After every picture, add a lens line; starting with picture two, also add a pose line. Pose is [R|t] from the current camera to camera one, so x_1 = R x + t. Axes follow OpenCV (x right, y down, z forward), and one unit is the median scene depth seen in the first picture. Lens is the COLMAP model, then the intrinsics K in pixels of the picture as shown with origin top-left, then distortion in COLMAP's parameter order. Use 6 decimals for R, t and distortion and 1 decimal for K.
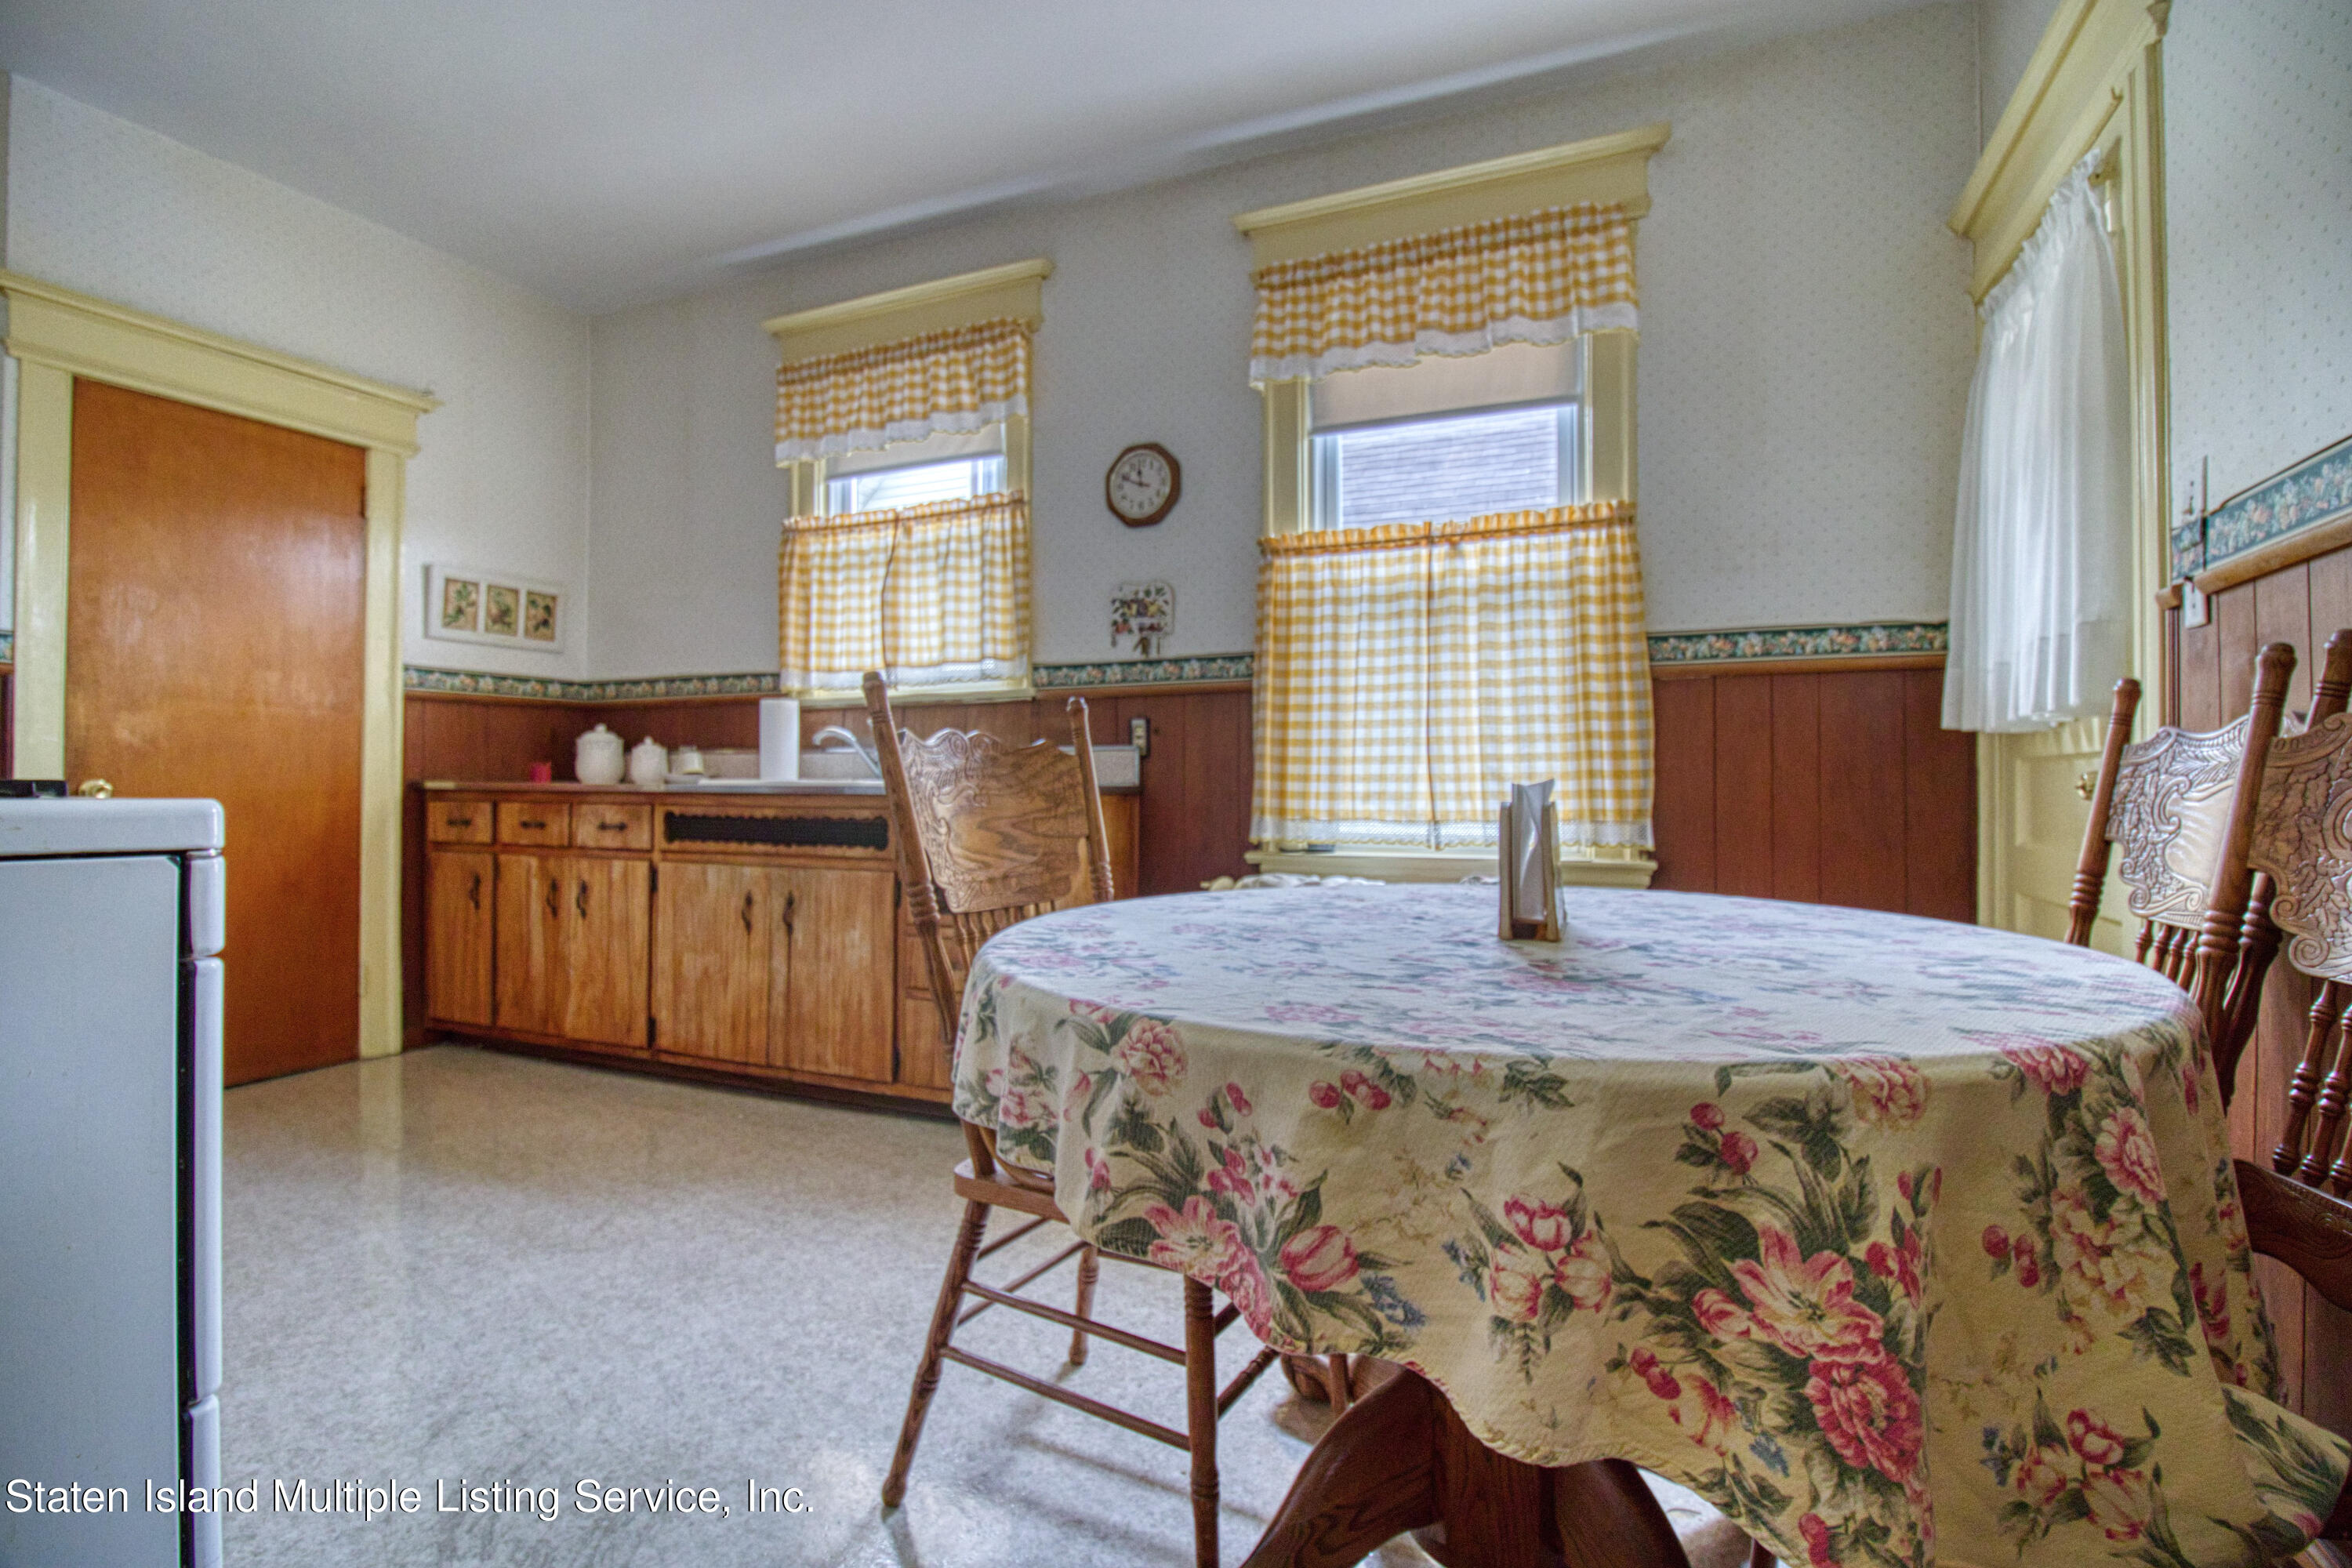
lens RADIAL K [[1107.7, 0, 1181.5], [0, 1107.7, 776.2], [0, 0, 1]] dist [-0.002432, -0.011069]
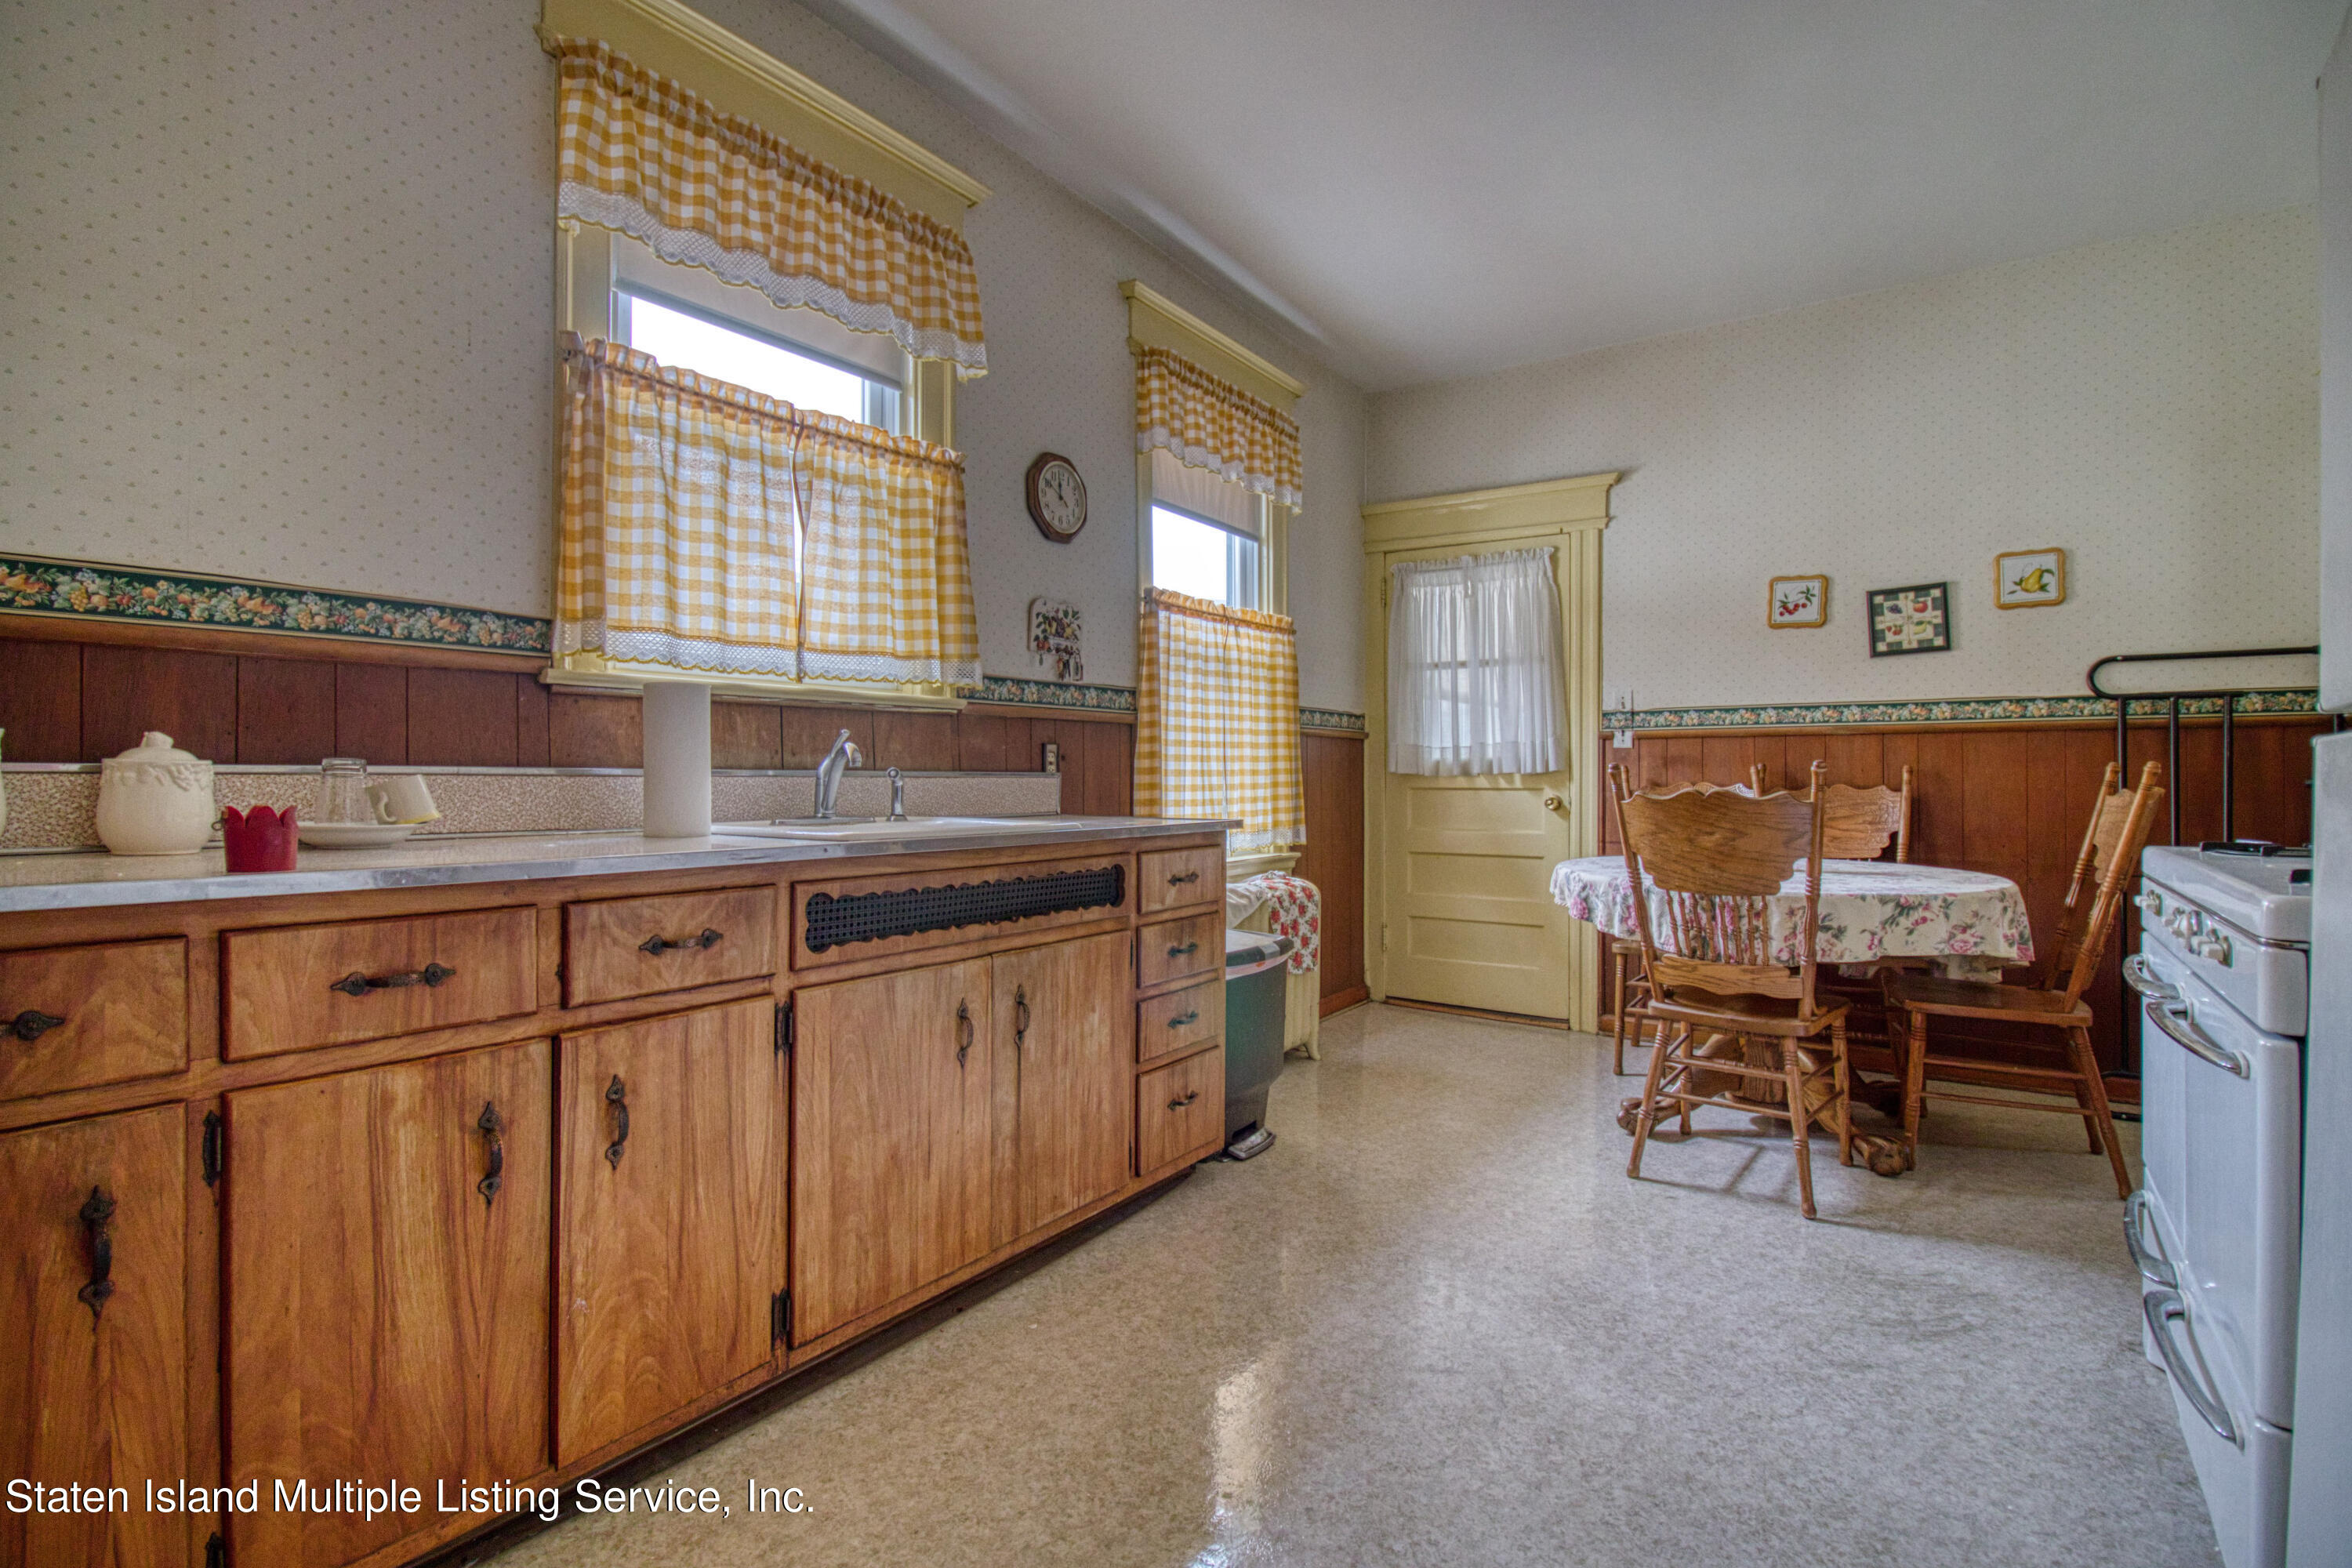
lens RADIAL K [[1107.7, 0, 1189.7], [0, 1107.7, 781.5], [0, 0, 1]] dist [-0.002432, -0.011069]
pose [[0.181141, -0.006110, 0.983438, -0.973481], [-0.007986, 0.999939, 0.007683, -0.029168], [-0.983425, -0.009245, 0.181081, 0.734151]]
